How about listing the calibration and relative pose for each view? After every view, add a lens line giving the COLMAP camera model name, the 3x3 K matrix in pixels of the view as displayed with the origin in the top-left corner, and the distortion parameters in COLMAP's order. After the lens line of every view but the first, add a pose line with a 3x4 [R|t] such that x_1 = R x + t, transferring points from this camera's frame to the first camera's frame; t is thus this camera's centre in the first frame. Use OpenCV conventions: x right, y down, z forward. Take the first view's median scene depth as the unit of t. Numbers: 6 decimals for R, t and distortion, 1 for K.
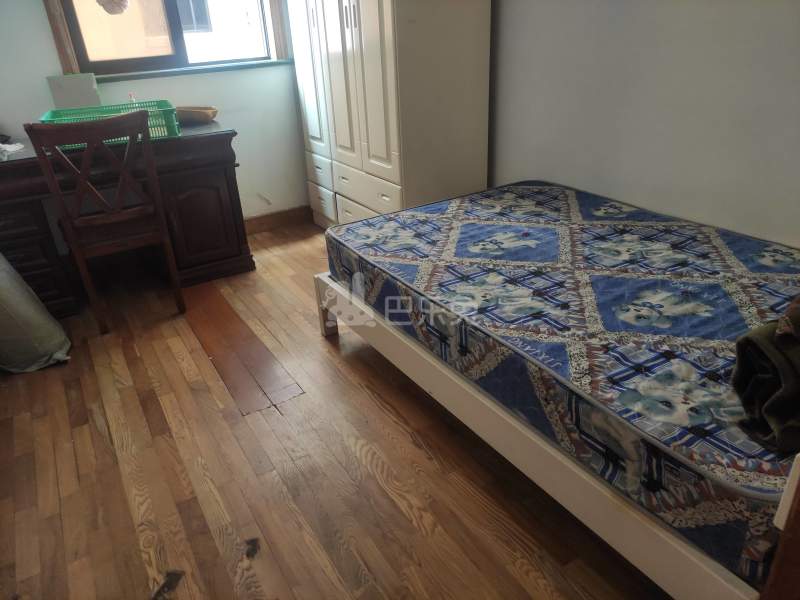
lens RADIAL K [[584.8, 0, 397.3], [0, 584.8, 310.6], [0, 0, 1]] dist [0.059350, -0.077494]
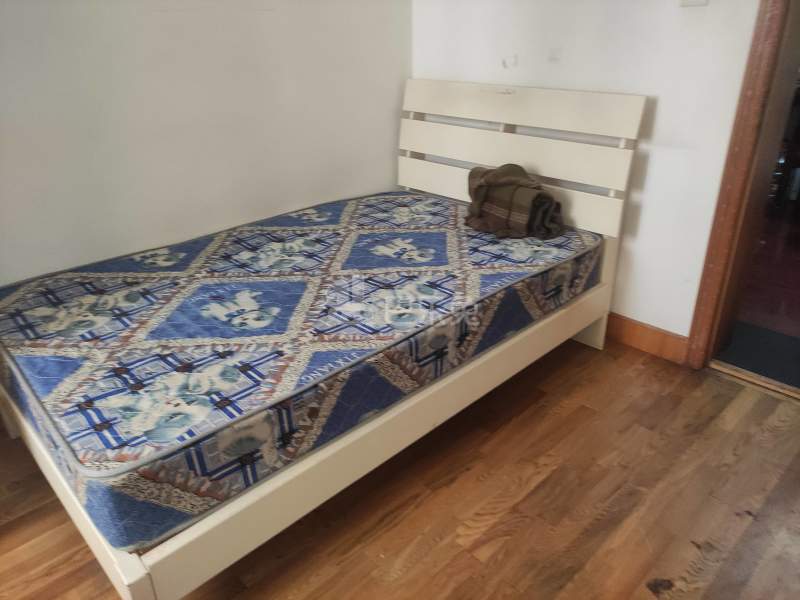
lens RADIAL K [[591.7, 0, 396.9], [0, 591.7, 299.3], [0, 0, 1]] dist [0.051066, -0.040191]
pose [[-0.226627, -0.362232, 0.904117, -0.548038], [0.468216, 0.773456, 0.427246, -0.342062], [-0.854057, 0.520148, -0.005683, 0.747358]]
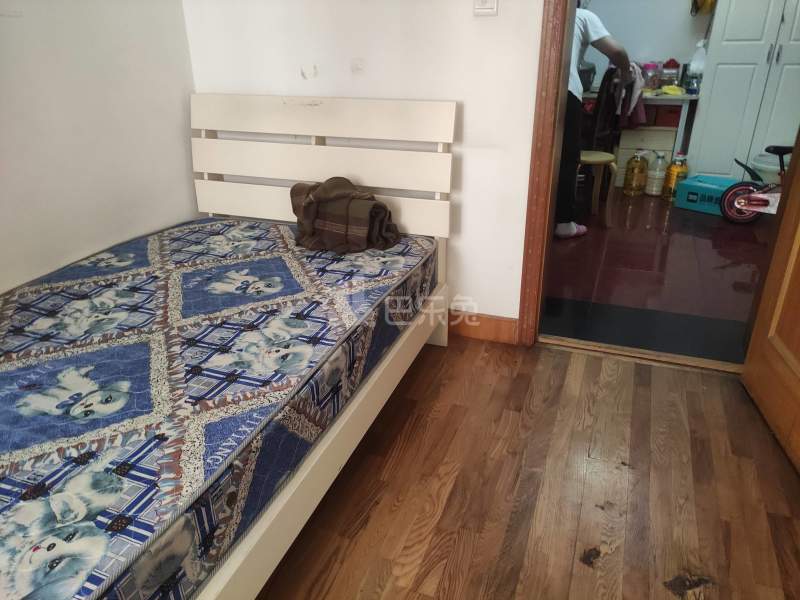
lens RADIAL K [[594.5, 0, 400.2], [0, 594.5, 298.5], [0, 0, 1]] dist [0.045330, -0.040303]
pose [[-0.618815, -0.266763, 0.738854, -0.439935], [0.401796, 0.700734, 0.589518, -0.389440], [-0.675002, 0.661671, -0.326441, 0.832101]]
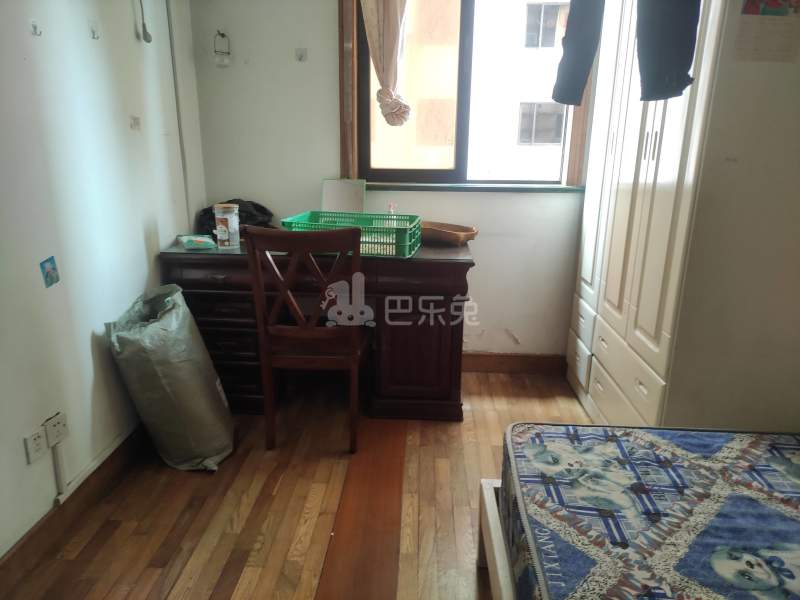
lens RADIAL K [[591.7, 0, 396.9], [0, 591.7, 299.3], [0, 0, 1]] dist [0.051066, -0.040191]
pose [[0.829862, 0.210737, -0.516643, 0.103474], [-0.302173, 0.948137, -0.098627, -0.172205], [0.469064, 0.237962, 0.850502, 0.305017]]
